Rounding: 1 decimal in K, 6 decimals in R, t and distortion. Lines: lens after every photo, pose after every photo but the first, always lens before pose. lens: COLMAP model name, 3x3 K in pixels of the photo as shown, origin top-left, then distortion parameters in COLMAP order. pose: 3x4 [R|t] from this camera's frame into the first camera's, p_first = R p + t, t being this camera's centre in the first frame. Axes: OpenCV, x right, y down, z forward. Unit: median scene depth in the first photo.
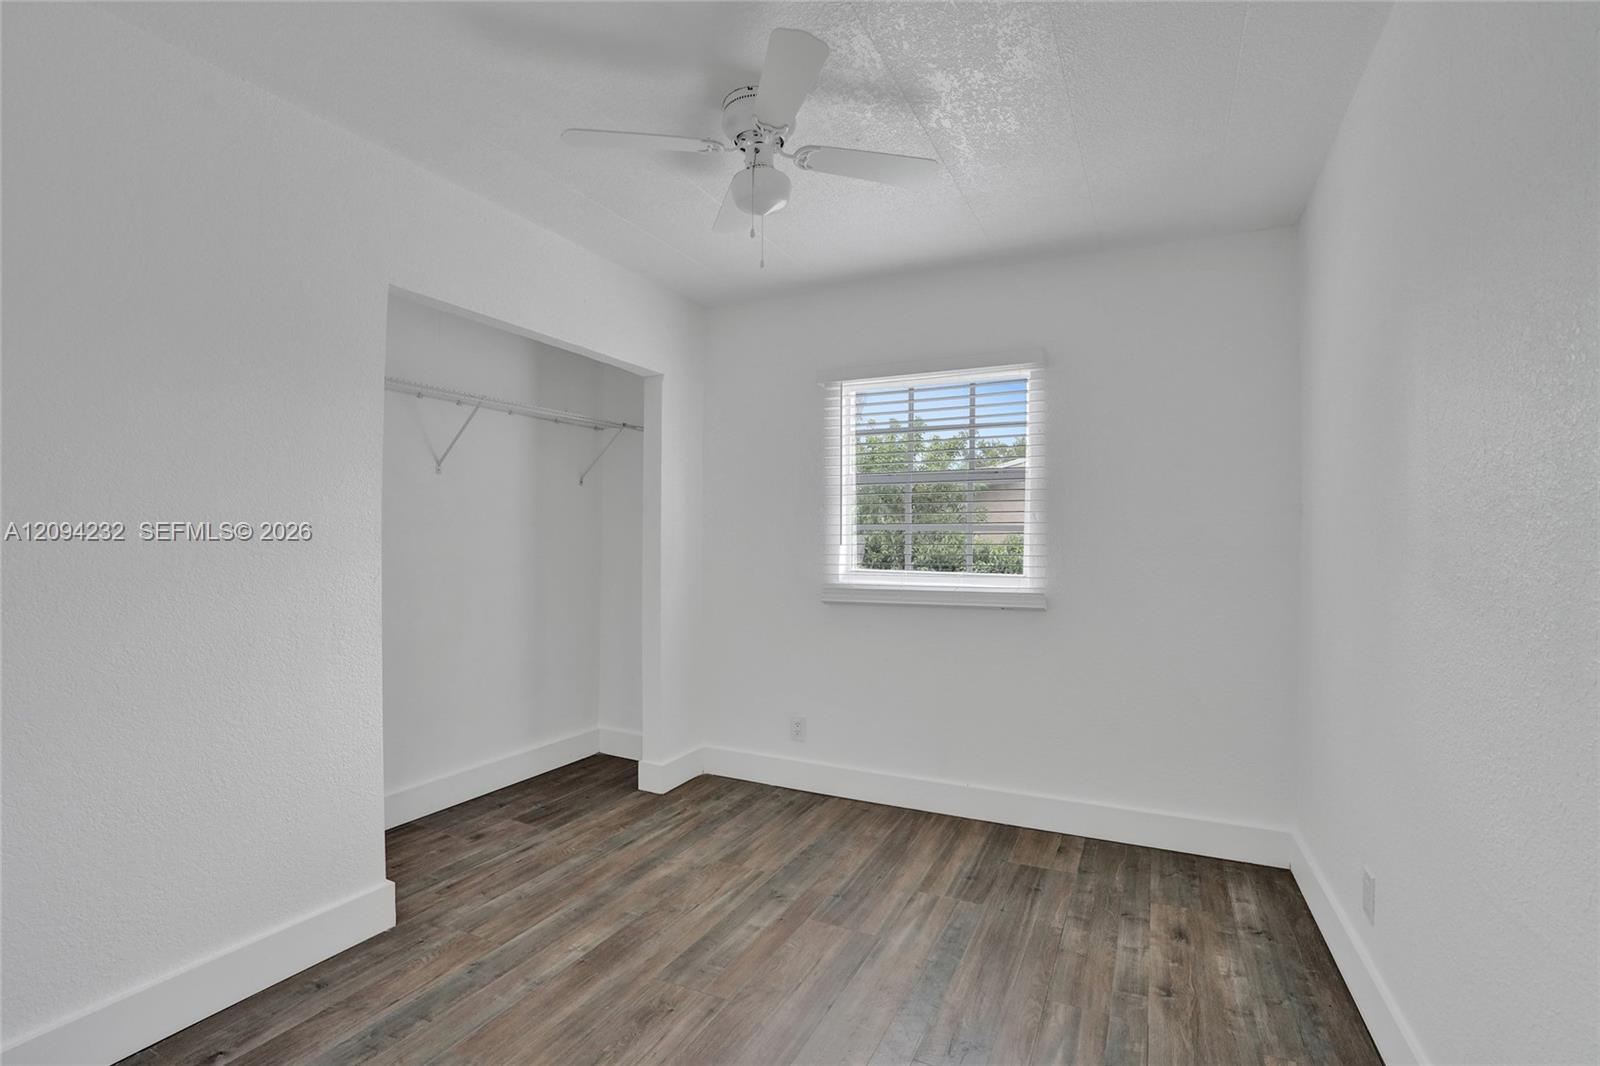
lens RADIAL K [[734.5, 0, 809.2], [0, 734.5, 521.9], [0, 0, 1]] dist [-0.064283, 0.023331]
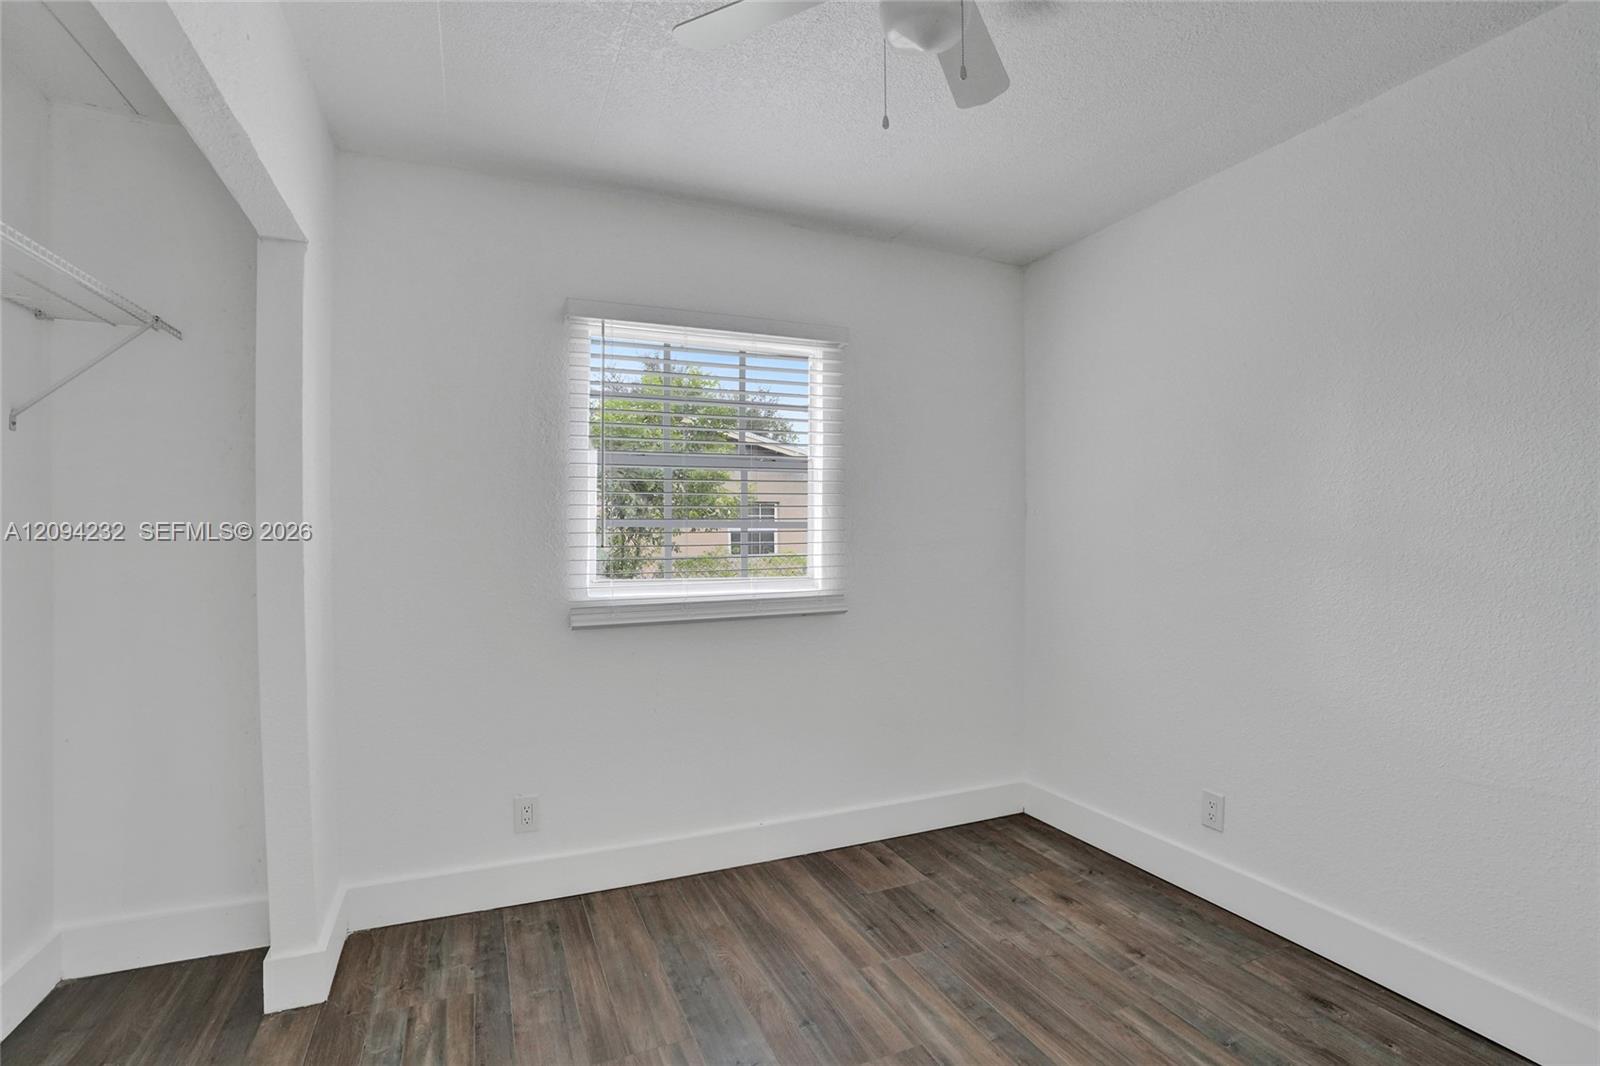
lens RADIAL K [[734.5, 0, 795.7], [0, 734.5, 538.6], [0, 0, 1]] dist [-0.064283, 0.023331]
pose [[0.663443, -0.018127, 0.748007, -0.416103], [-0.010330, 0.999389, 0.033381, -0.003703], [-0.748156, -0.029873, 0.662850, 0.435952]]
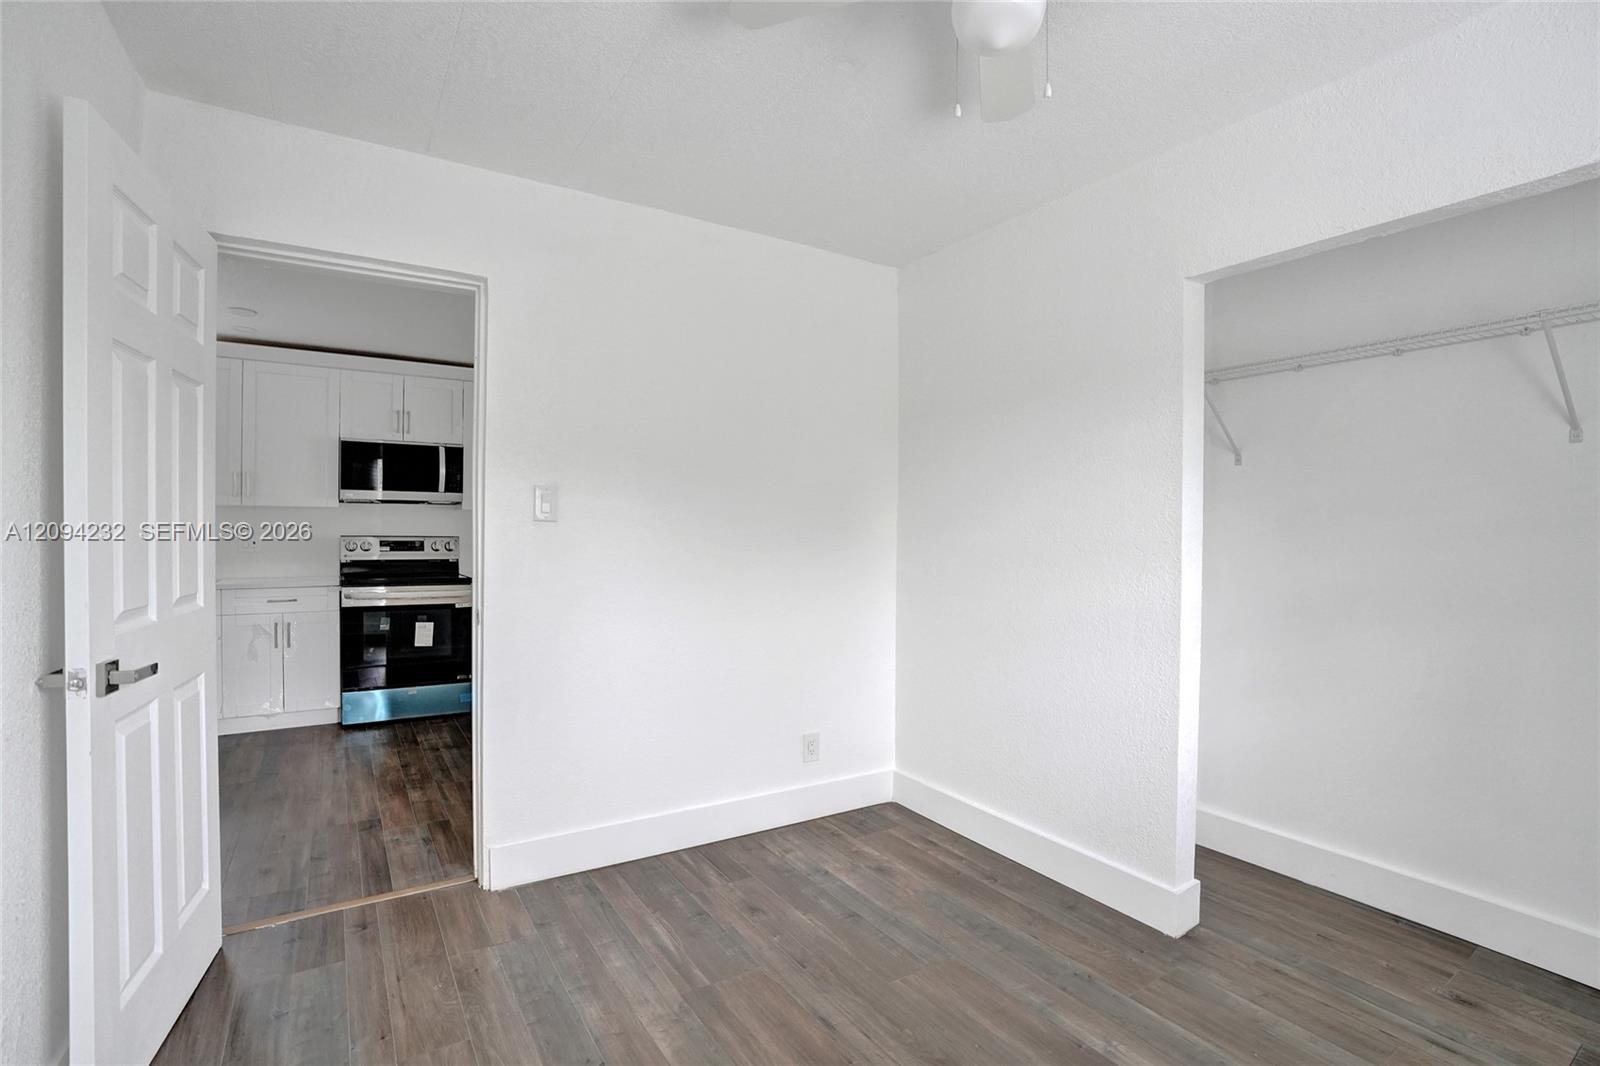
lens RADIAL K [[746.7, 0, 806.0], [0, 746.7, 540.2], [0, 0, 1]] dist [-0.016354, 0.000840]
pose [[-0.512288, 0.004401, -0.858802, 0.538130], [0.008796, 0.999961, -0.000123, 0.018317], [0.858769, -0.007617, -0.512307, 1.076762]]
